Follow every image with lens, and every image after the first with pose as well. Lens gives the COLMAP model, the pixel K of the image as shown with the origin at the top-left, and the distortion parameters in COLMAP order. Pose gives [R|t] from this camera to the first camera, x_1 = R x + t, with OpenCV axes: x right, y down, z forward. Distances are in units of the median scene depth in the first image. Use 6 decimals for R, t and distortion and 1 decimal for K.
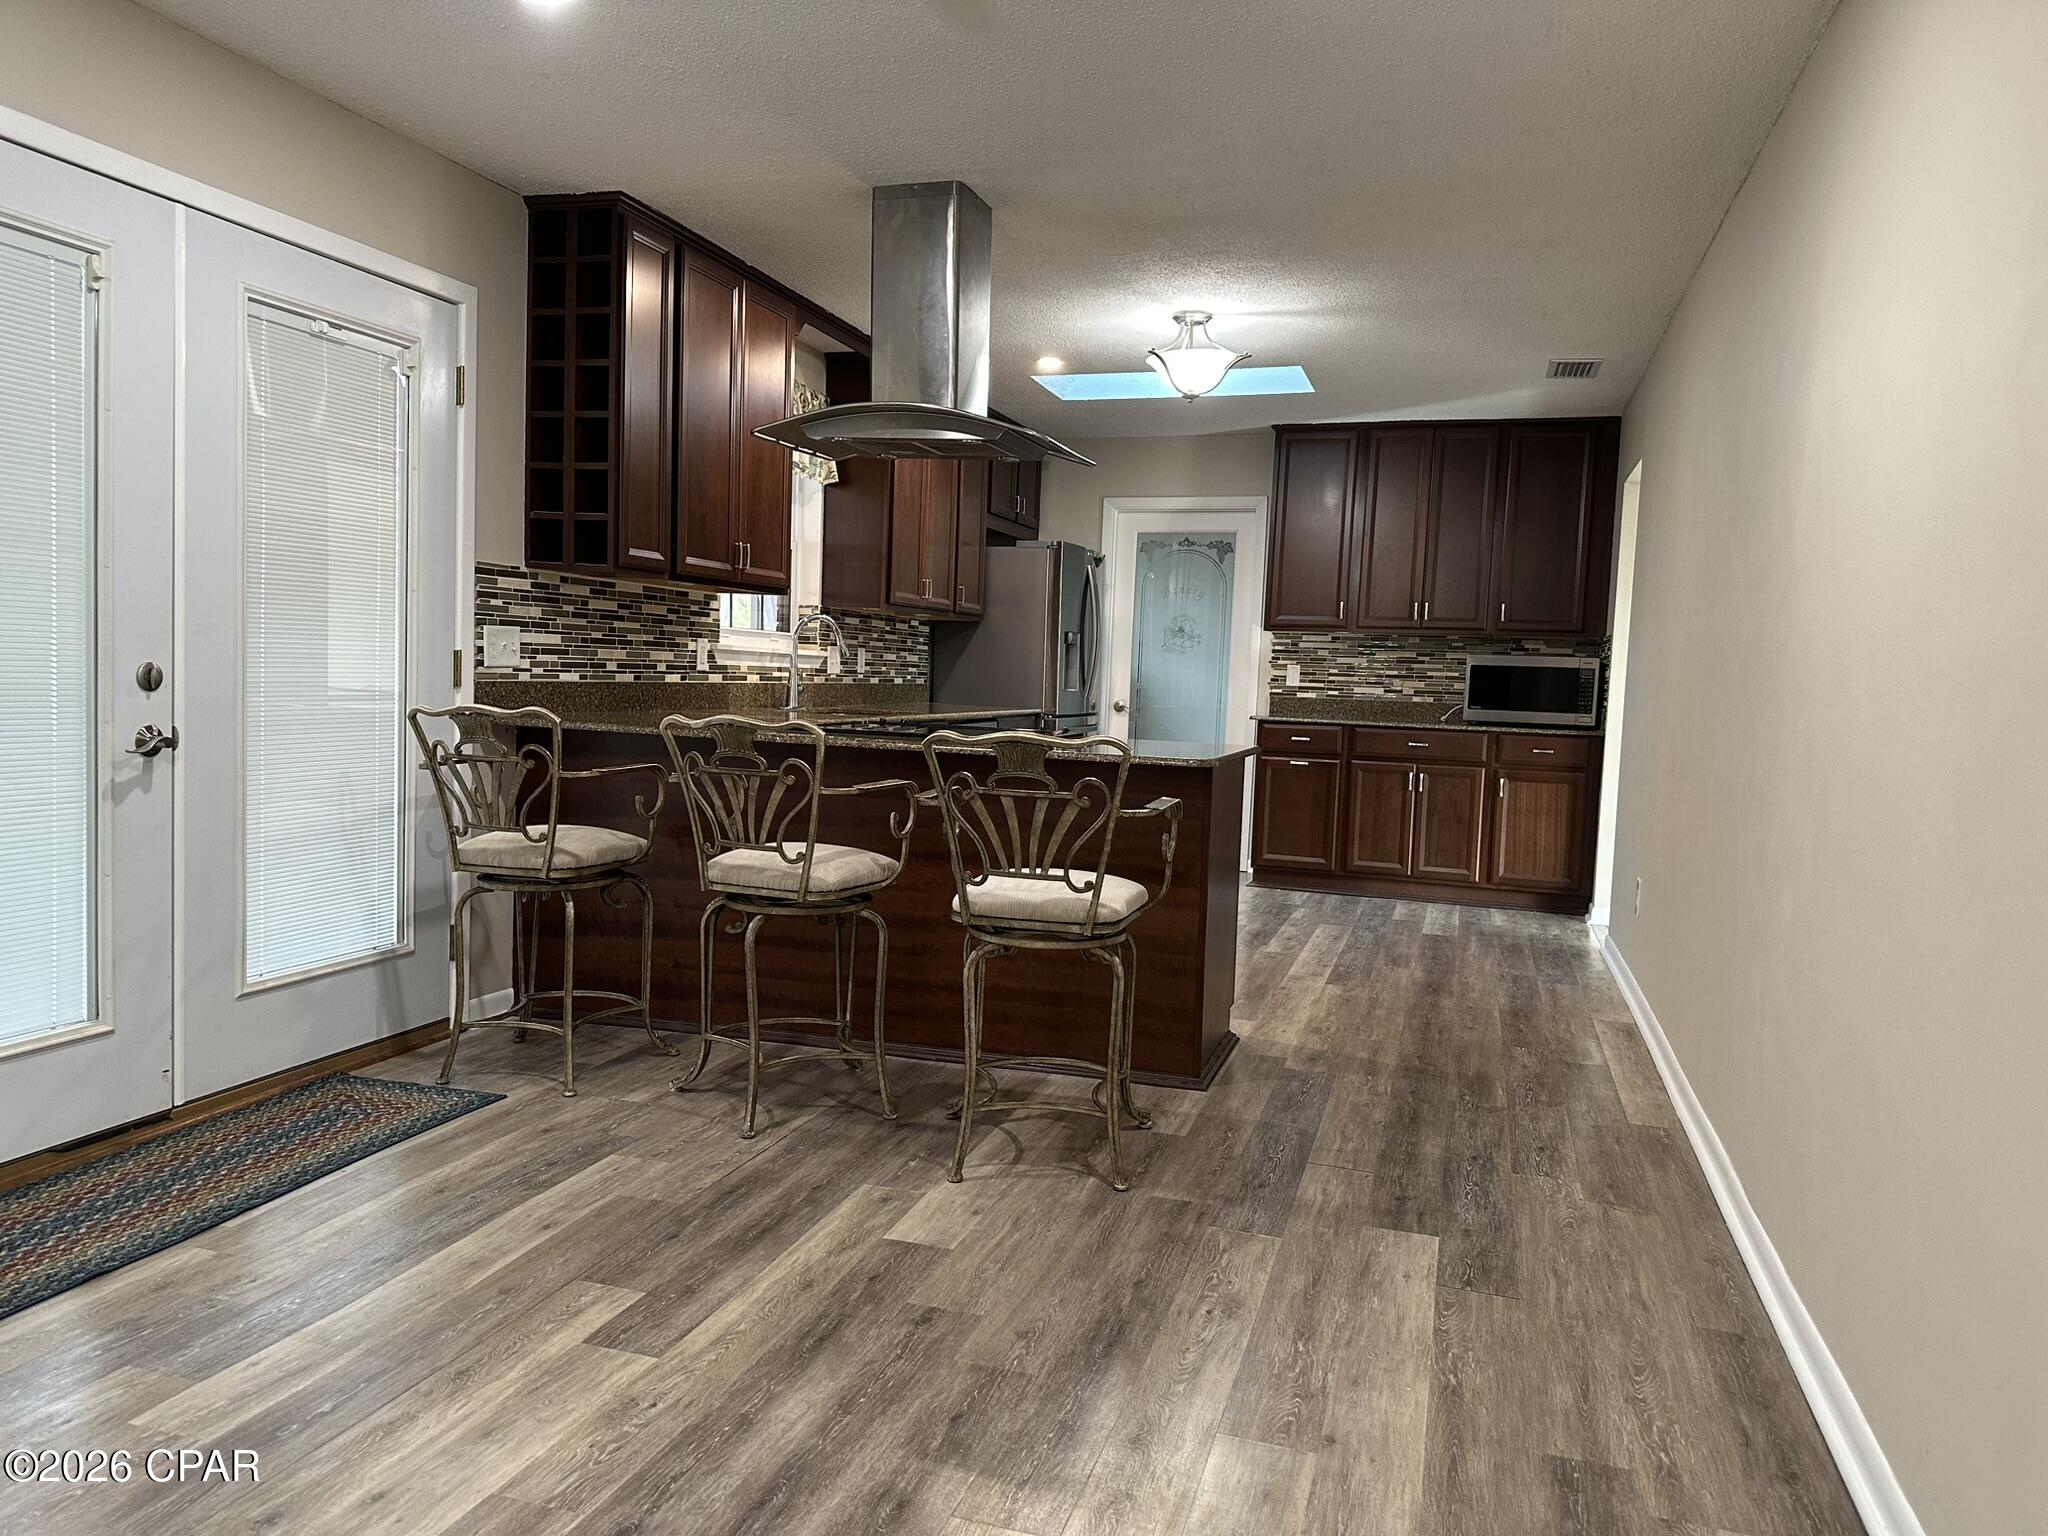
lens RADIAL K [[1423.2, 0, 1026.7], [0, 1423.2, 771.6], [0, 0, 1]] dist [0.024340, -0.017168]
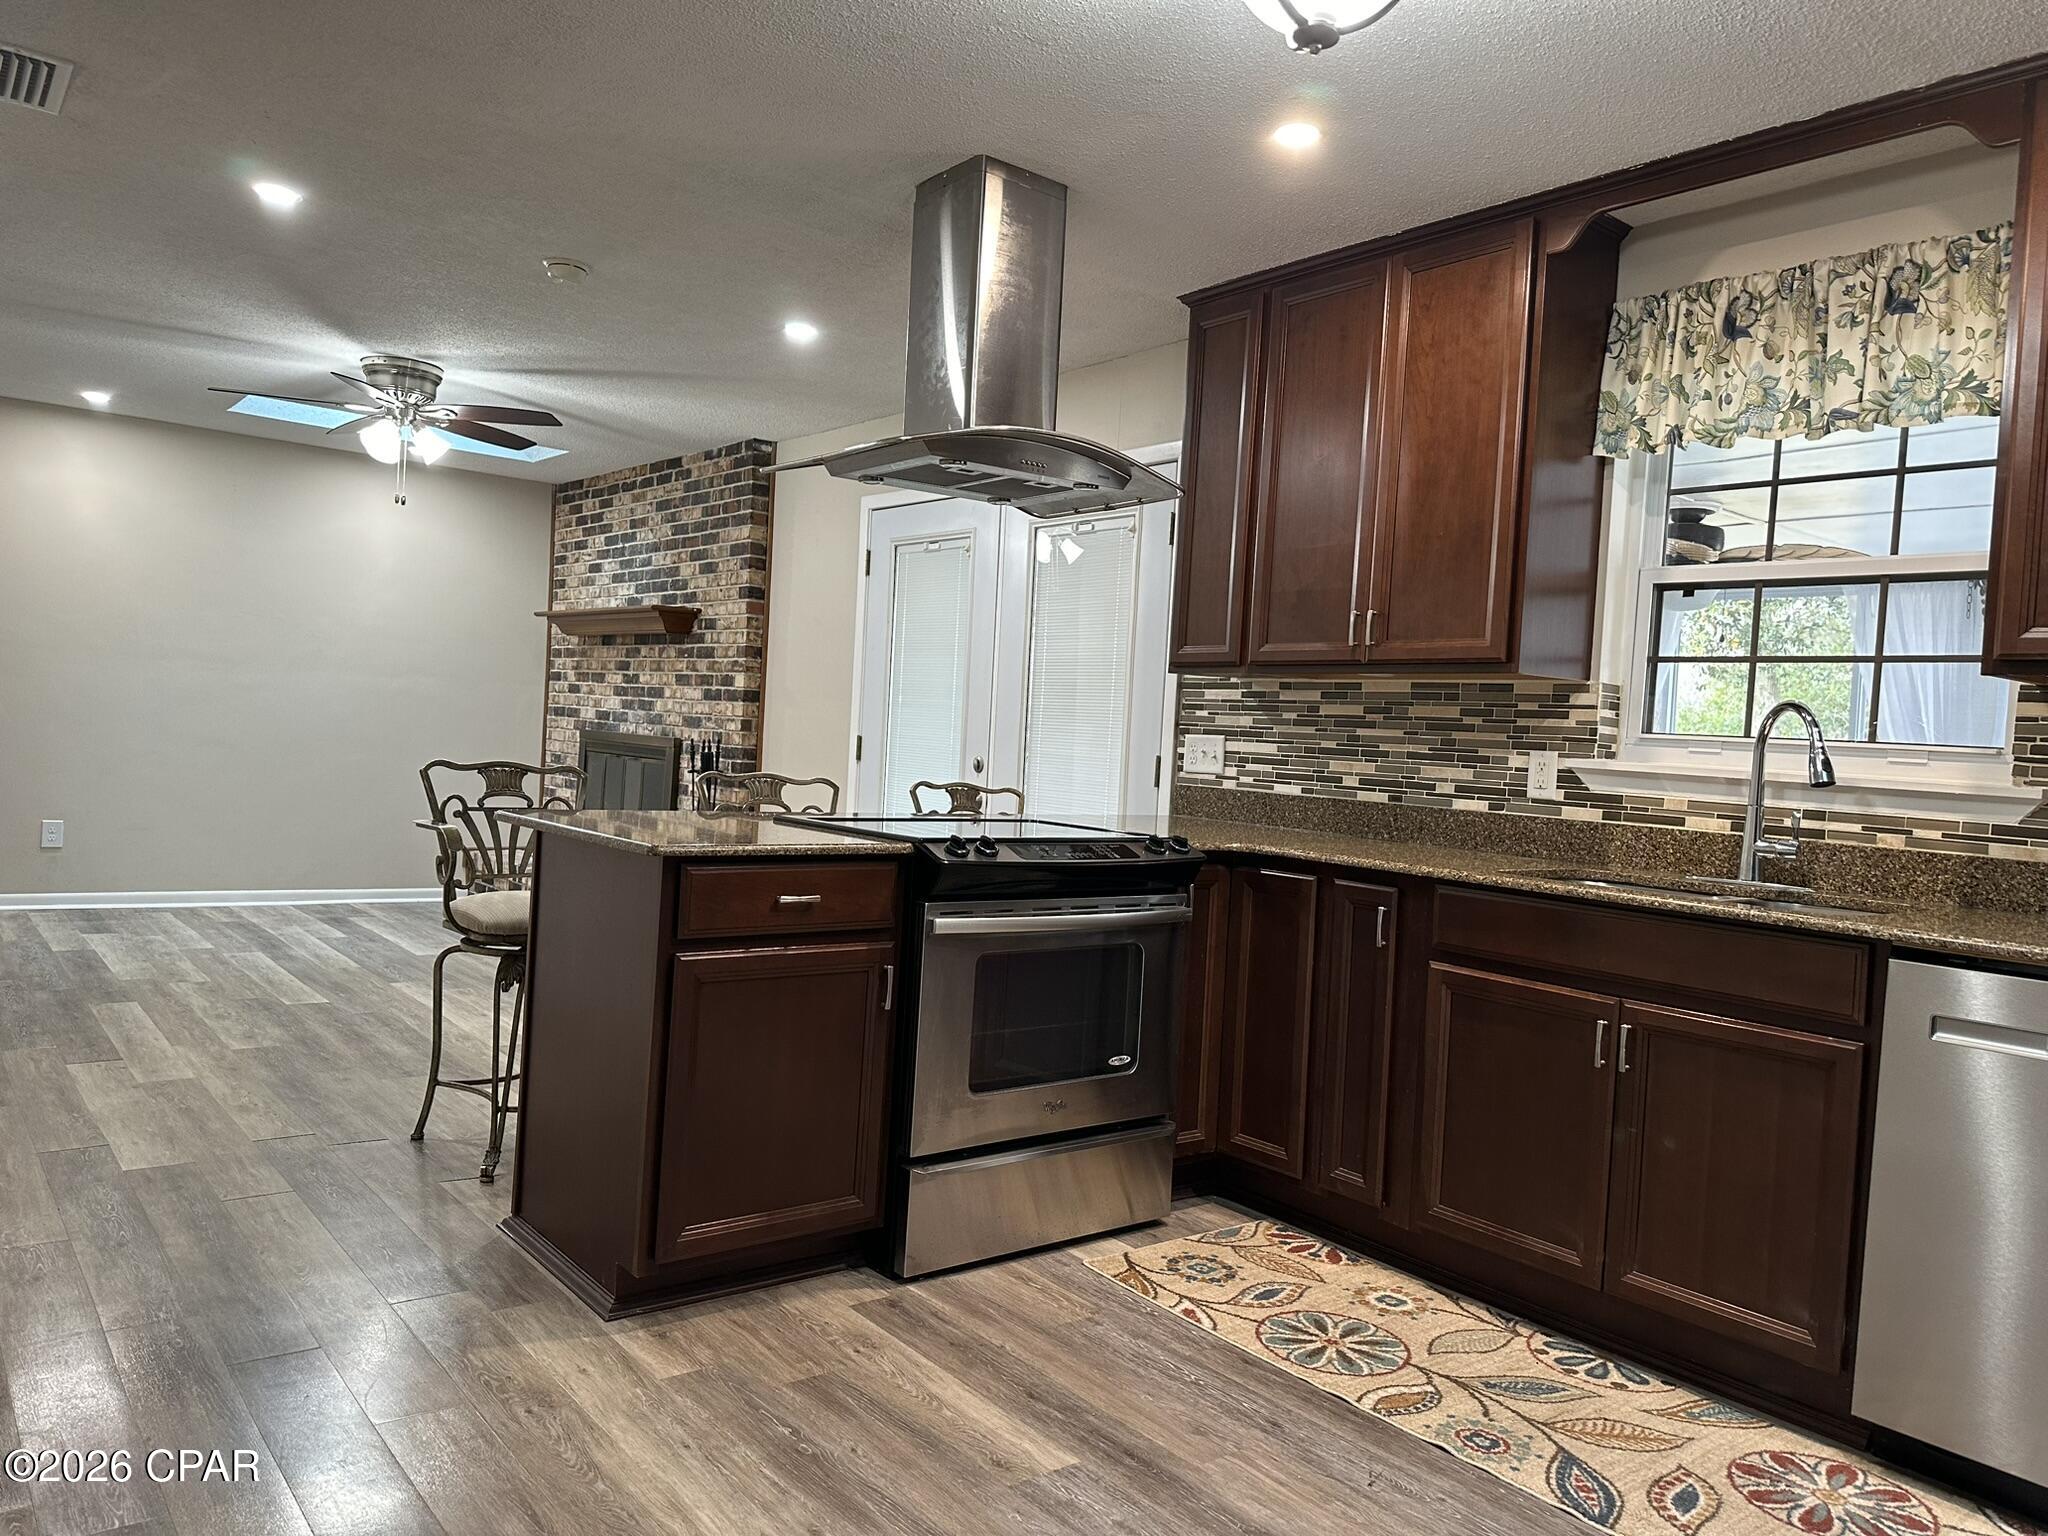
lens RADIAL K [[1423.2, 0, 1027.2], [0, 1423.2, 766.4], [0, 0, 1]] dist [0.024340, -0.017168]
pose [[-0.549880, -0.046741, -0.833934, 0.534485], [-0.133297, 0.990547, 0.032374, -0.087336], [0.824538, 0.128963, -0.550913, 1.349638]]
